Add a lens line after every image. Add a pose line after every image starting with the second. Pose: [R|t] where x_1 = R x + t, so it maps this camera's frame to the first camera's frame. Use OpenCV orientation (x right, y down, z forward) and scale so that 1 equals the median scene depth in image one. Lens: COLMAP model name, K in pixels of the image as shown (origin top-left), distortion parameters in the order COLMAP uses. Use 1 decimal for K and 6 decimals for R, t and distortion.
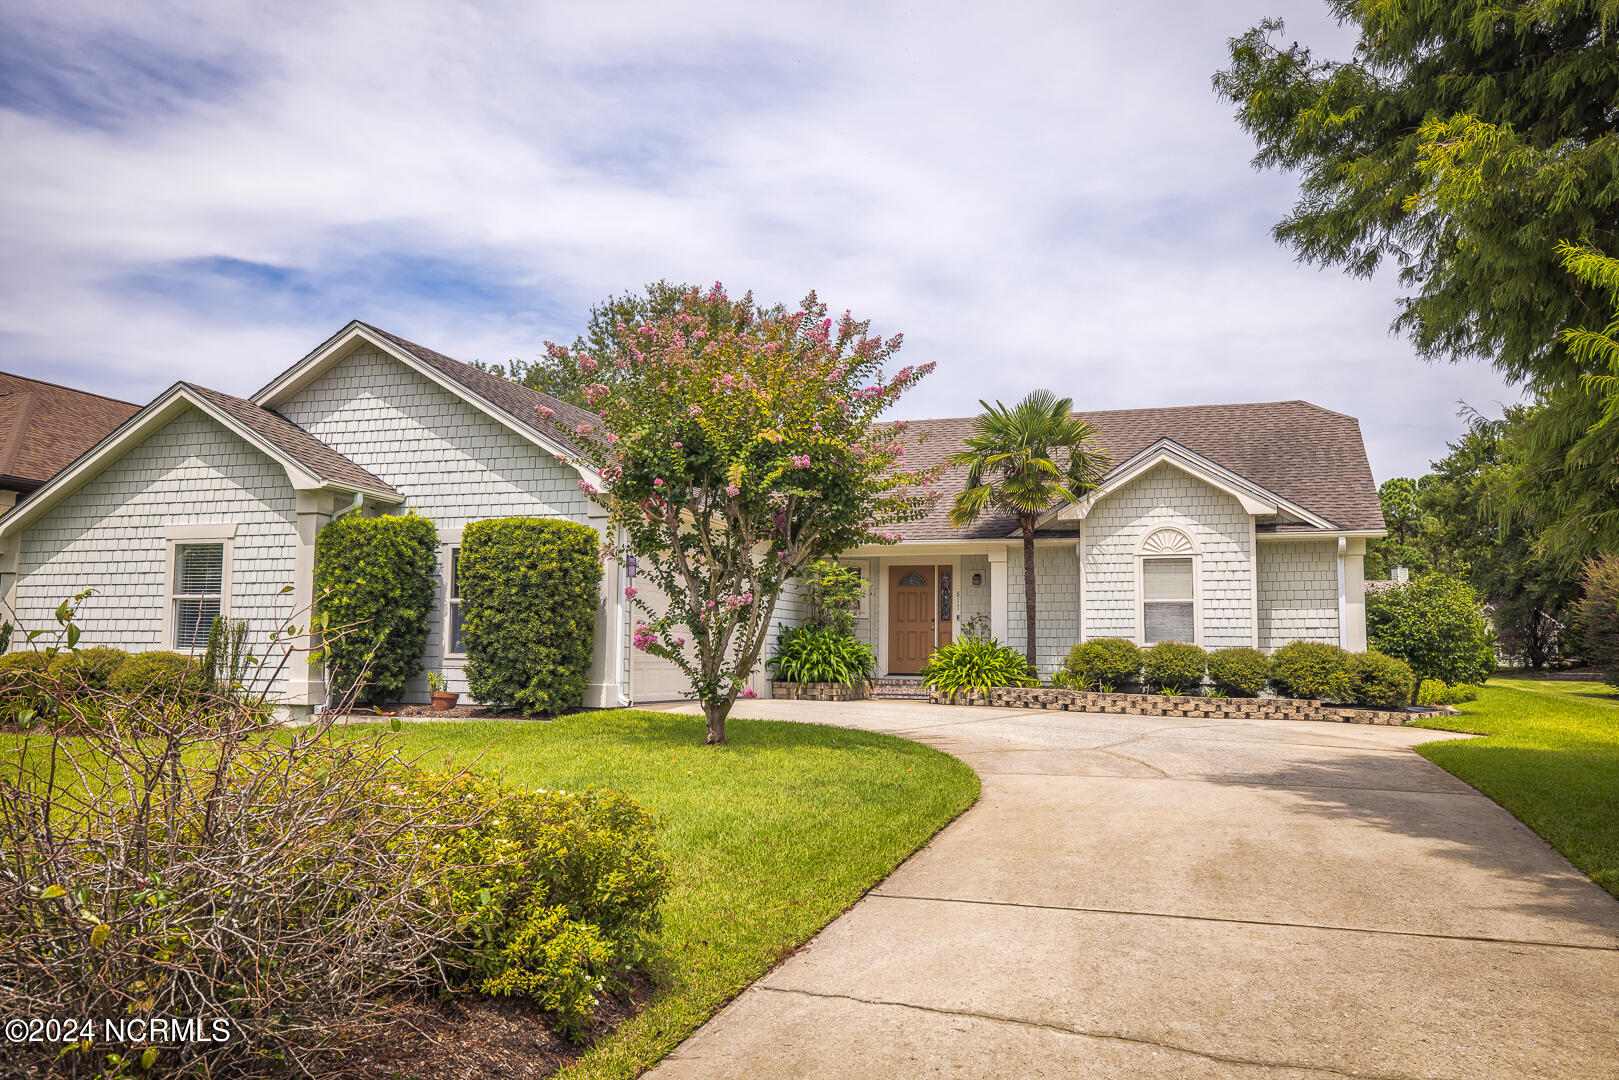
lens RADIAL K [[1285.7, 0, 809.5], [0, 1285.7, 540.0], [0, 0, 1]] dist [0.026649, -0.003738]
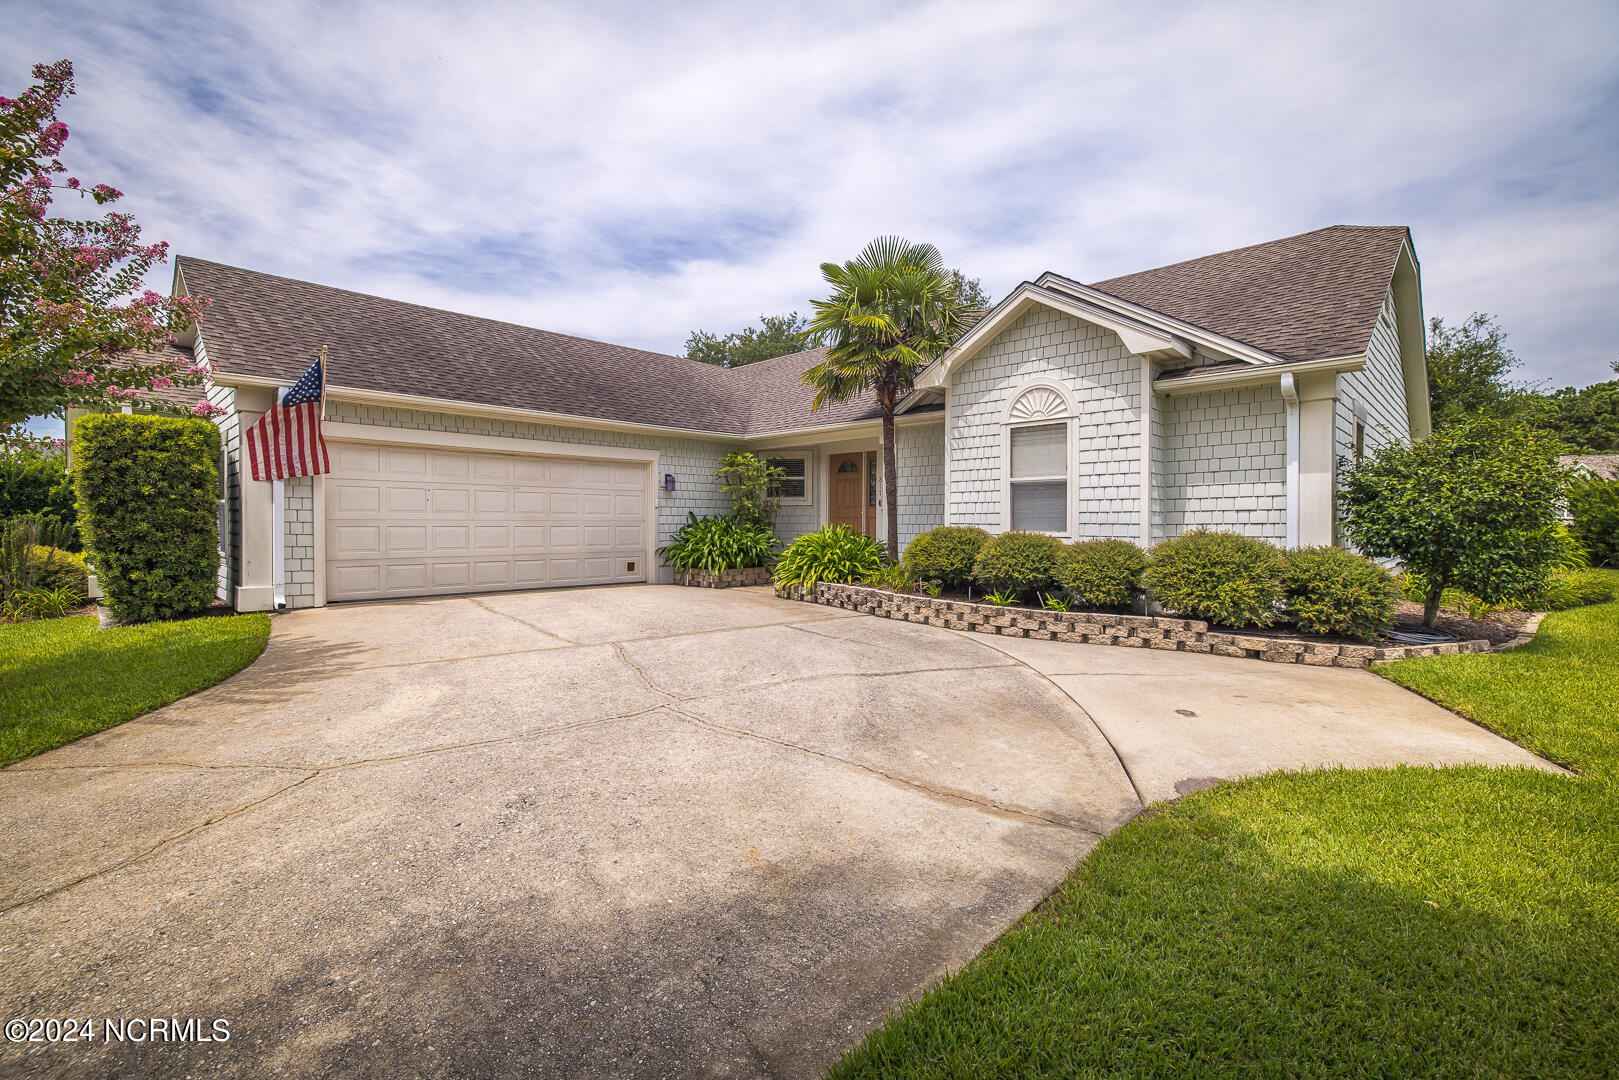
lens RADIAL K [[690.7, 0, 808.8], [0, 690.7, 531.6], [0, 0, 1]] dist [0.000530, 0.000283]
pose [[0.898925, -0.001144, -0.438101, 0.340661], [0.047233, 0.994421, 0.094320, 0.032808], [0.435549, -0.105480, 0.893964, 0.557469]]
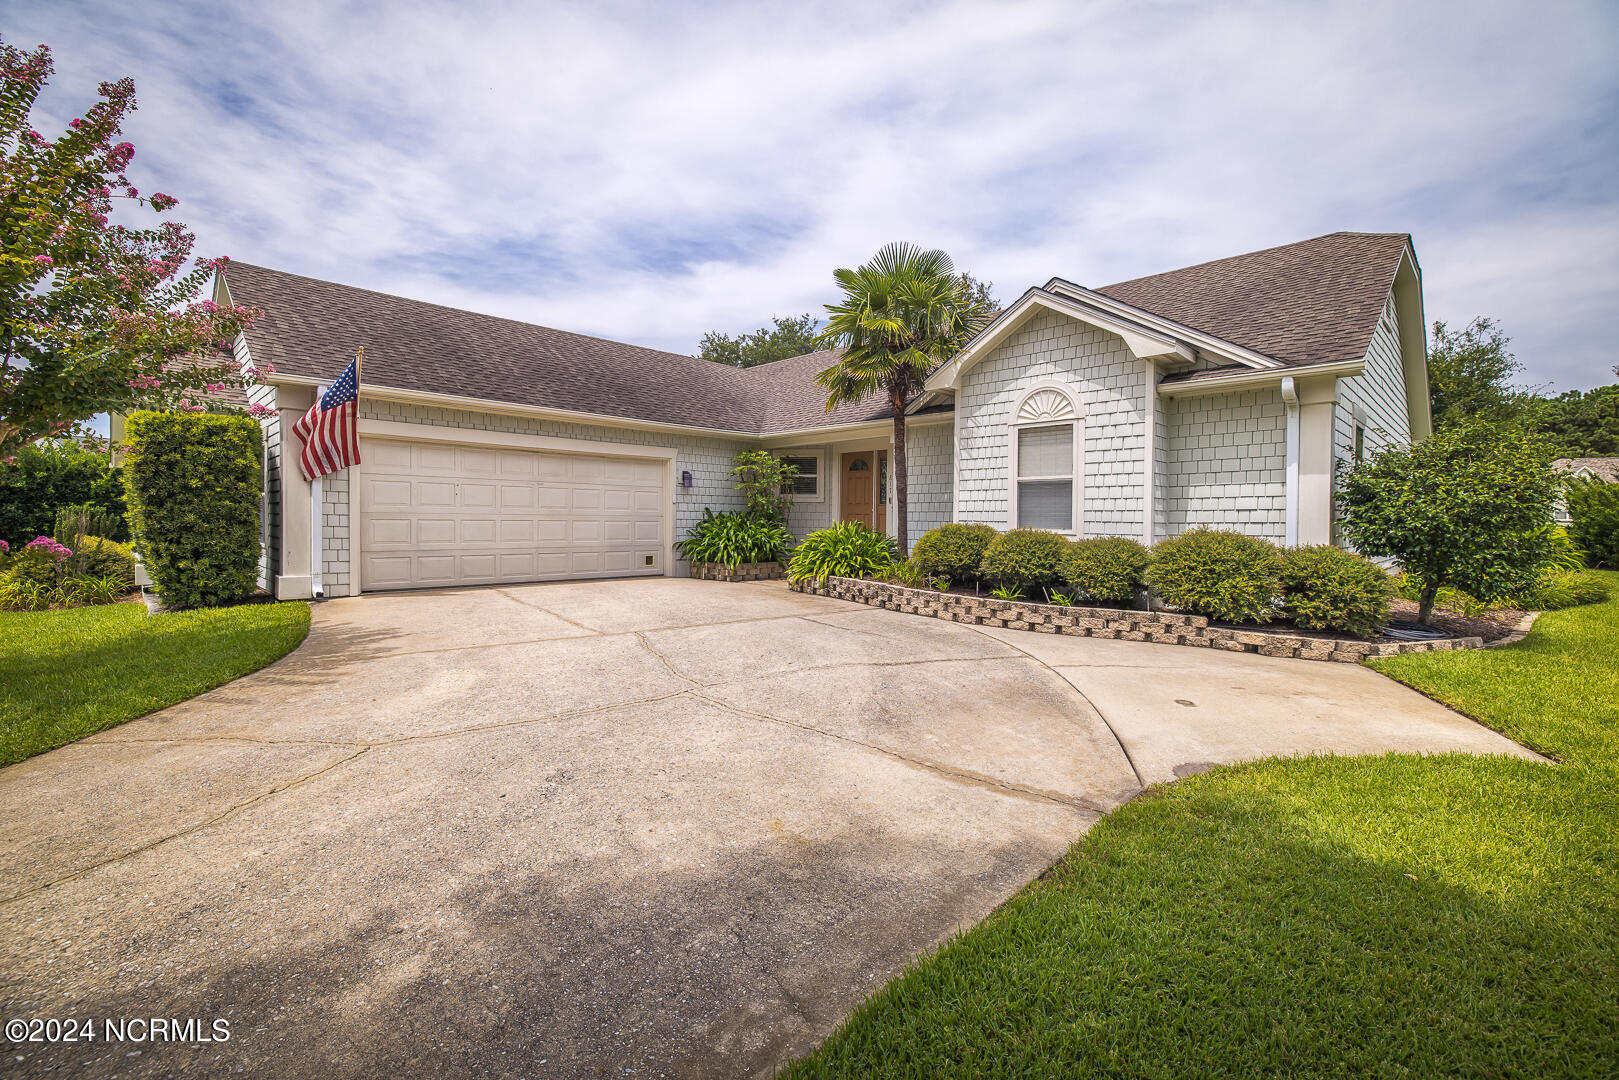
lens RADIAL K [[677.3, 0, 808.7], [0, 677.3, 530.9], [0, 0, 1]] dist [0.000423, 0.000314]
pose [[0.893395, 0.007445, -0.449210, 0.341134], [0.040910, 0.994361, 0.097843, 0.032367], [0.447405, -0.105790, 0.888052, 0.548989]]
